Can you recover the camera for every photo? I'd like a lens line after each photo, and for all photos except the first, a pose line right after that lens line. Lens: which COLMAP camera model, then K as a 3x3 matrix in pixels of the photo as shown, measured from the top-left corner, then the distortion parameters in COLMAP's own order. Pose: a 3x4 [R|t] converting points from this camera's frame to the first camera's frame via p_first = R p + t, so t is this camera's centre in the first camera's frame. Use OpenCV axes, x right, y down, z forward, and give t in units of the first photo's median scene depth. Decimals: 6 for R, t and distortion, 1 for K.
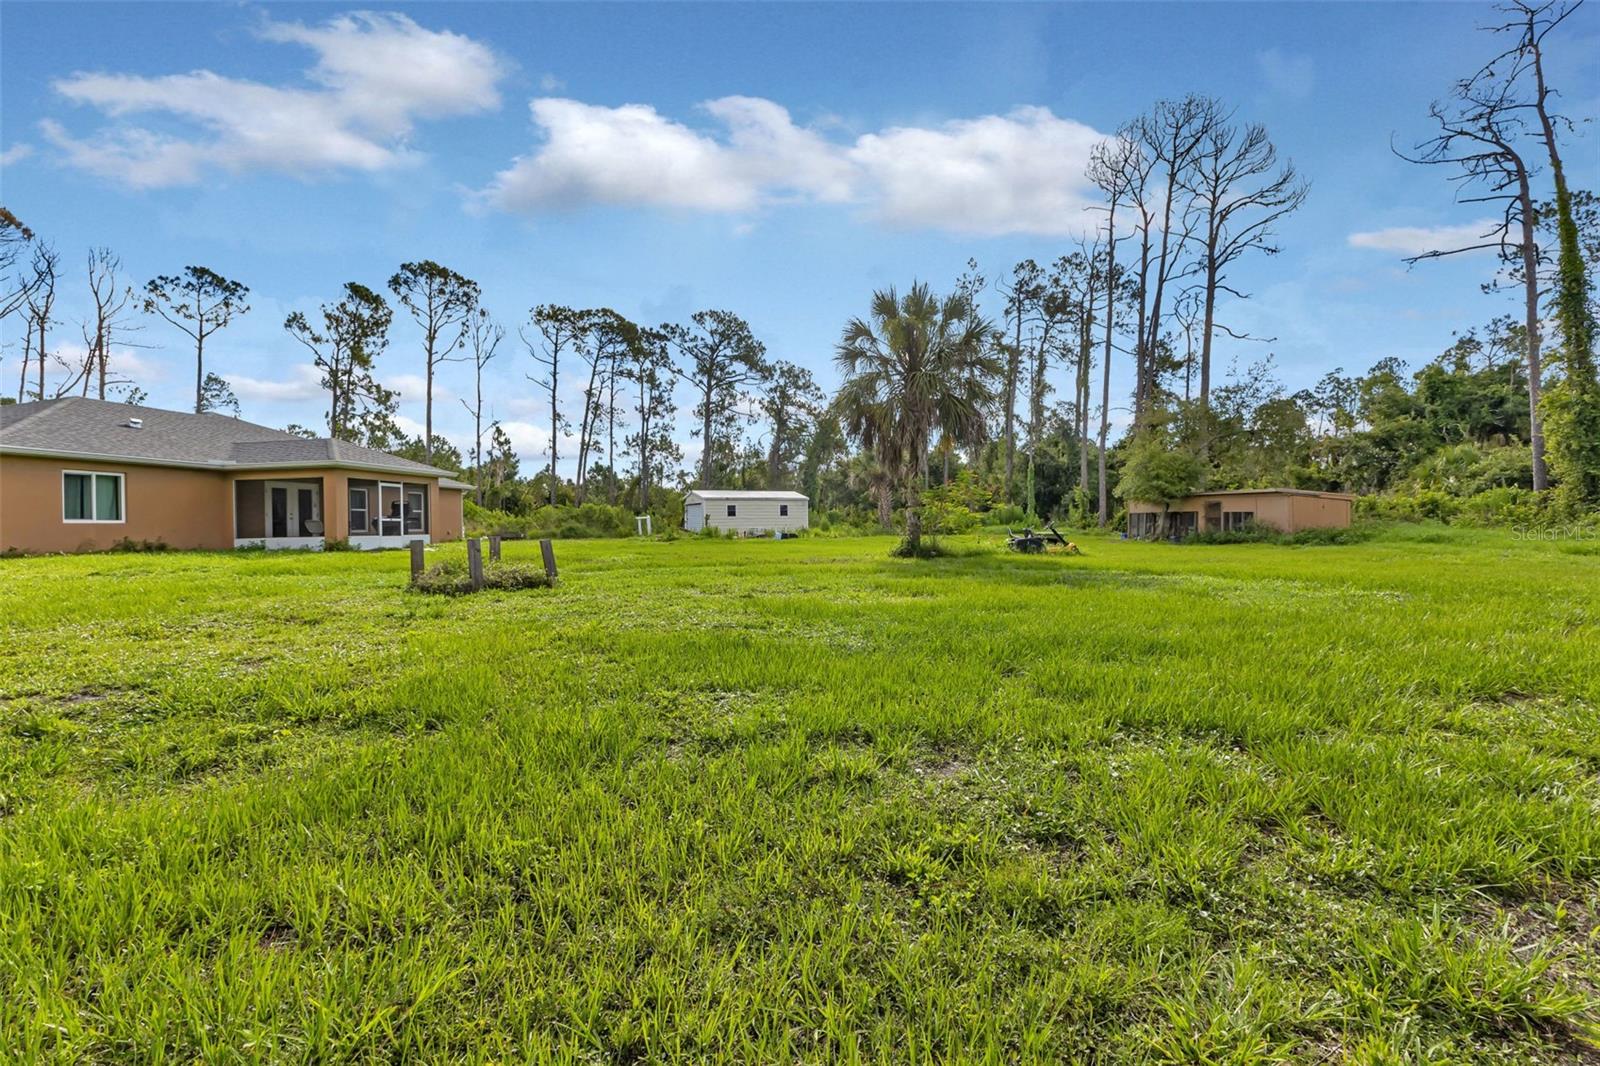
lens RADIAL K [[729.1, 0, 796.0], [0, 729.1, 535.6], [0, 0, 1]] dist [0.003645, 0.000489]
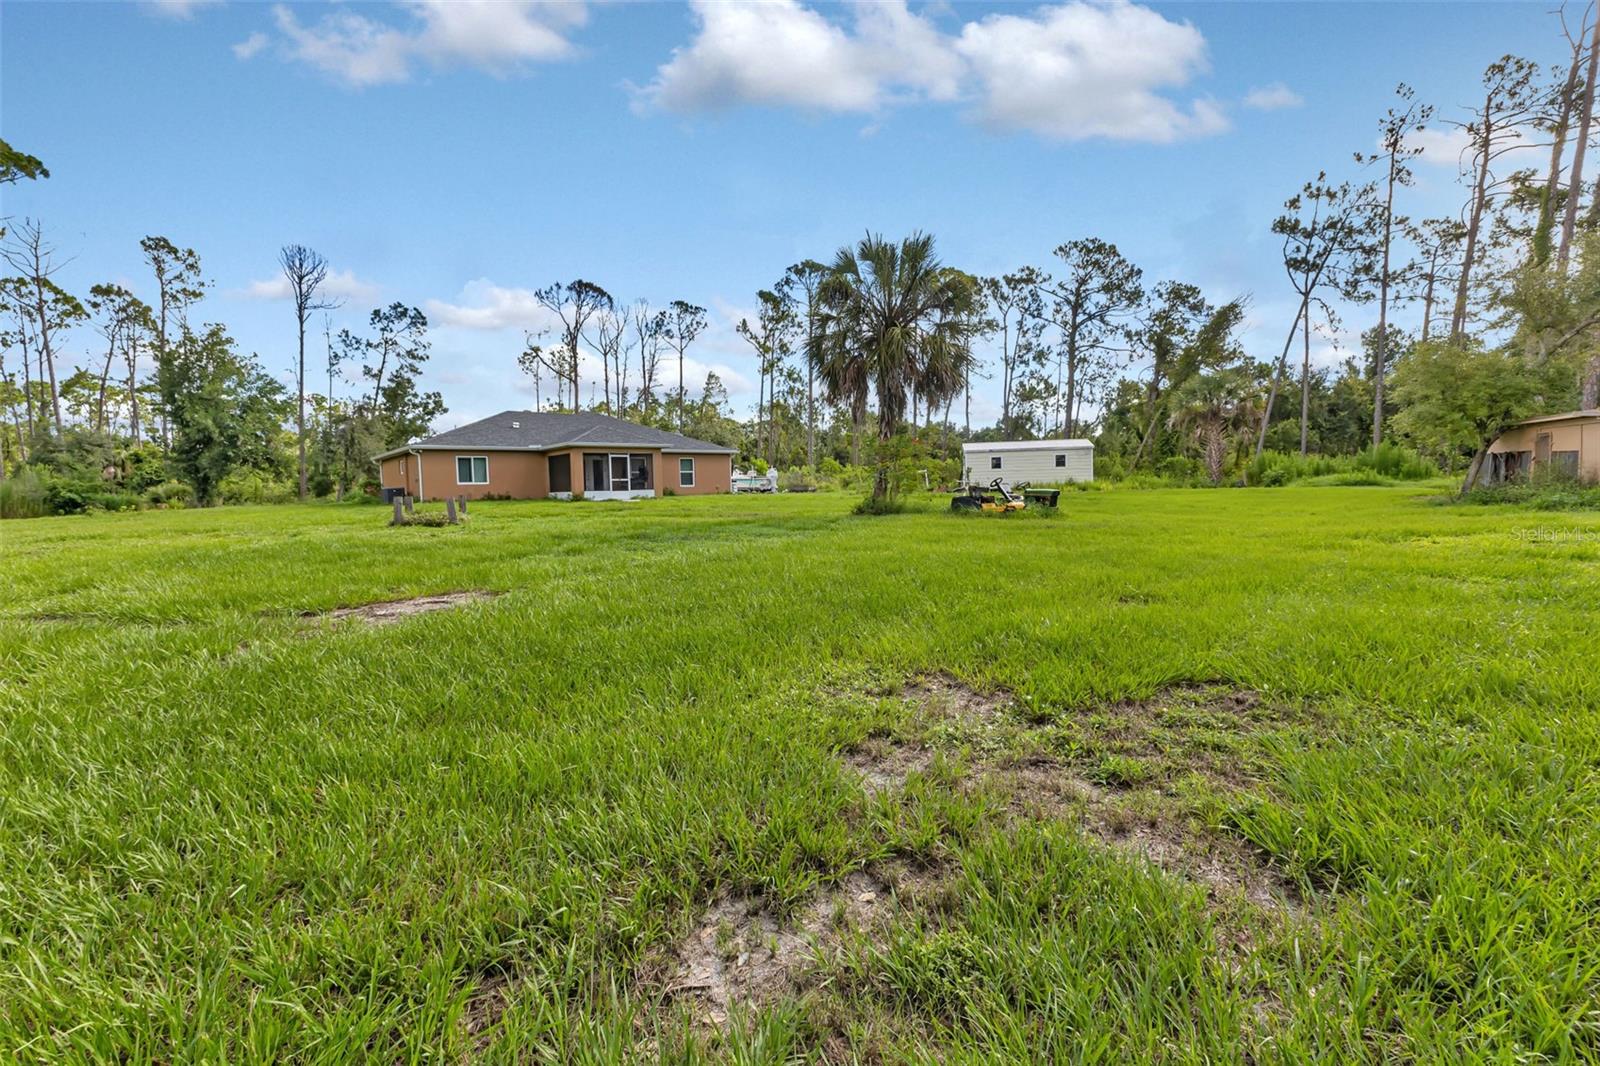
lens RADIAL K [[729.1, 0, 796.8], [0, 729.1, 531.3], [0, 0, 1]] dist [0.003645, 0.000489]
pose [[0.725066, 0.040460, -0.687489, 0.393333], [0.004082, 0.998003, 0.063040, -0.005190], [0.688667, -0.048514, 0.723453, 0.108288]]
